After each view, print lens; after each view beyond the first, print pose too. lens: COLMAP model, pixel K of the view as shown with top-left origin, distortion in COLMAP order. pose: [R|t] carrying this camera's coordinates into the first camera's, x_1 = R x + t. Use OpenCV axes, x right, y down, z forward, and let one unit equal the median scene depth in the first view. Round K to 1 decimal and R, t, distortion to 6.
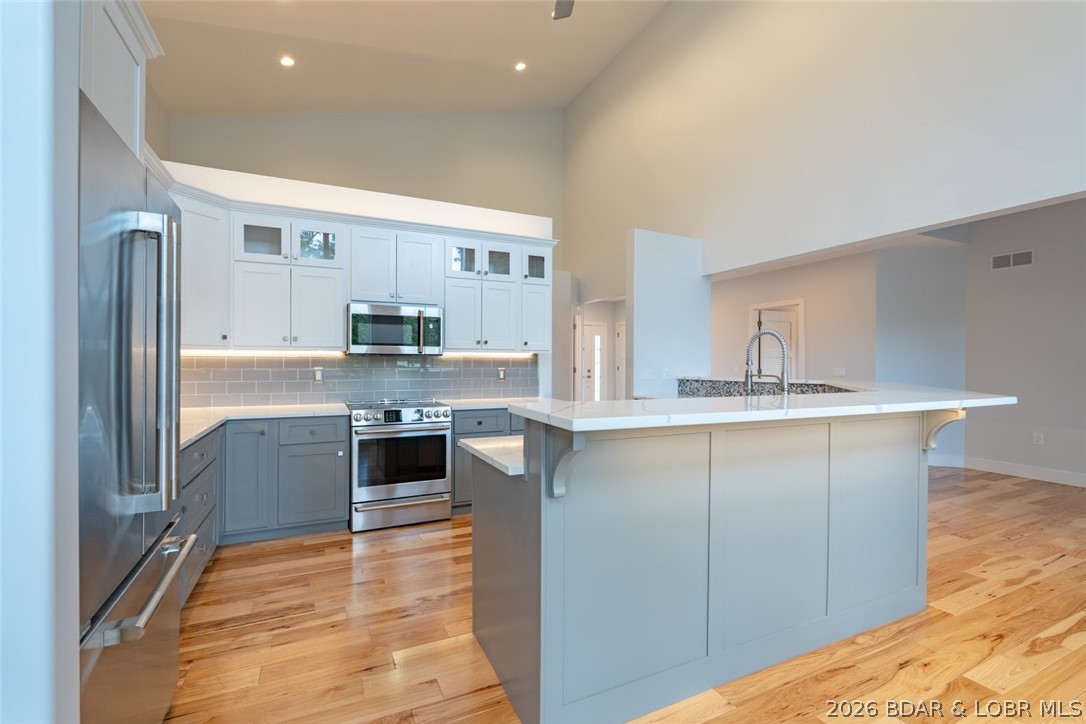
lens RADIAL K [[483.3, 0, 543.2], [0, 483.3, 364.6], [0, 0, 1]] dist [-0.001391, 0.000072]
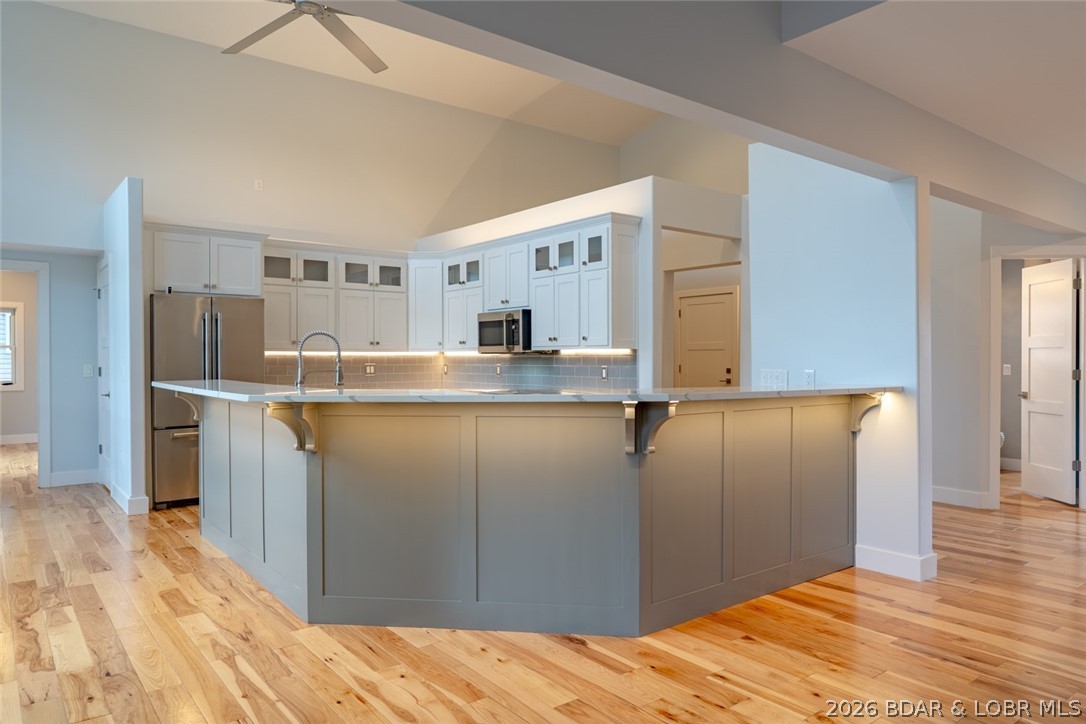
lens RADIAL K [[722.8, 0, 543.0], [0, 722.8, 362.0], [0, 0, 1]] dist [0.001283, -0.000777]
pose [[0.210372, 0.002080, -0.977619, 1.400744], [-0.010960, 0.999940, -0.000230, 0.001914], [0.977560, 0.010763, 0.210382, 0.717008]]
